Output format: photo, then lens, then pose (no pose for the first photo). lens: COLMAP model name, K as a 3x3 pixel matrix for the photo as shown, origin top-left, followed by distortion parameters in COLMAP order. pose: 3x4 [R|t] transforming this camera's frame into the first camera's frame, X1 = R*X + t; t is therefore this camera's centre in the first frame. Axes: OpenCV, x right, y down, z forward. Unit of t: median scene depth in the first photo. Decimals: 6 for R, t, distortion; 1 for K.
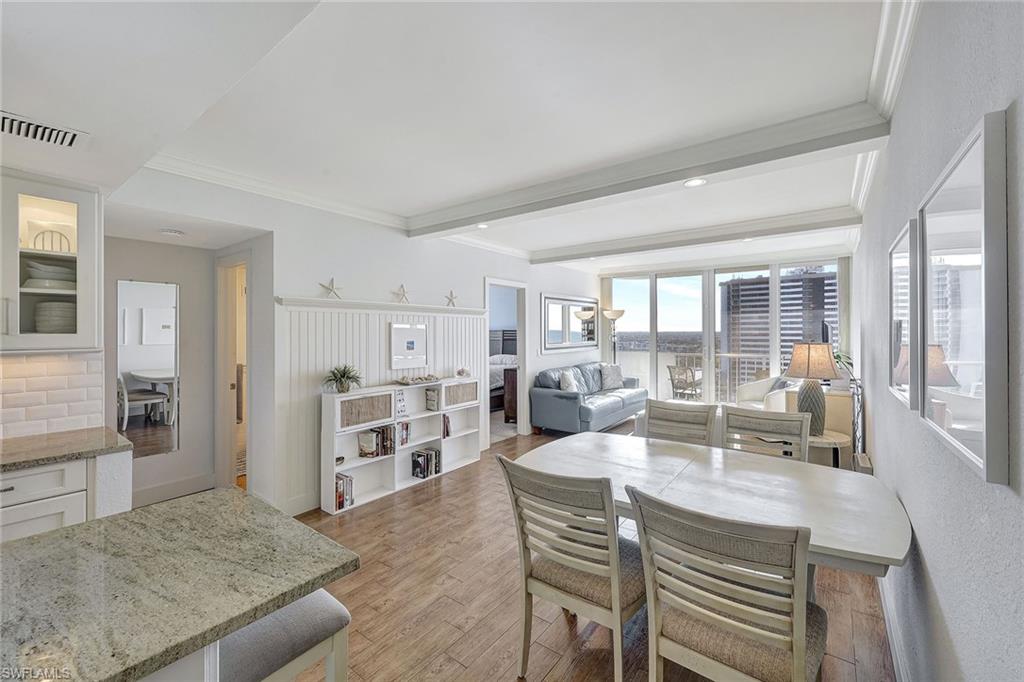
lens RADIAL K [[419.0, 0, 507.3], [0, 419.0, 334.1], [0, 0, 1]] dist [0.000513, 0.000538]
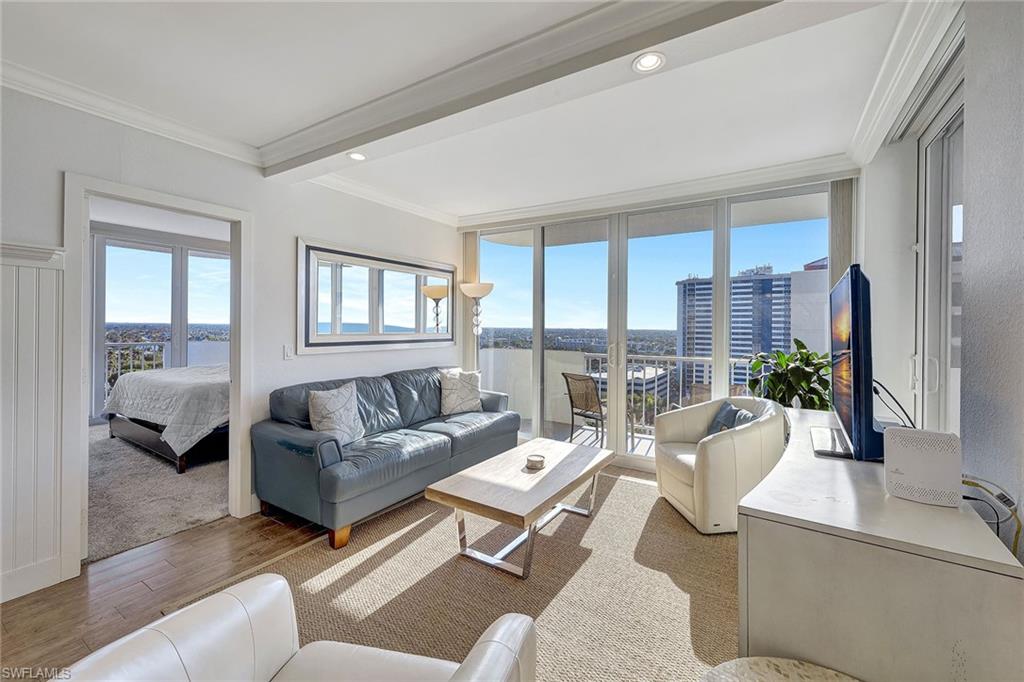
lens RADIAL K [[419.0, 0, 512.5], [0, 419.0, 332.6], [0, 0, 1]] dist [0.000513, 0.000538]
pose [[0.995430, 0.011974, 0.094740, 0.253610], [-0.012553, 0.999906, 0.005518, 0.011991], [-0.094665, -0.006682, 0.995487, 0.383332]]
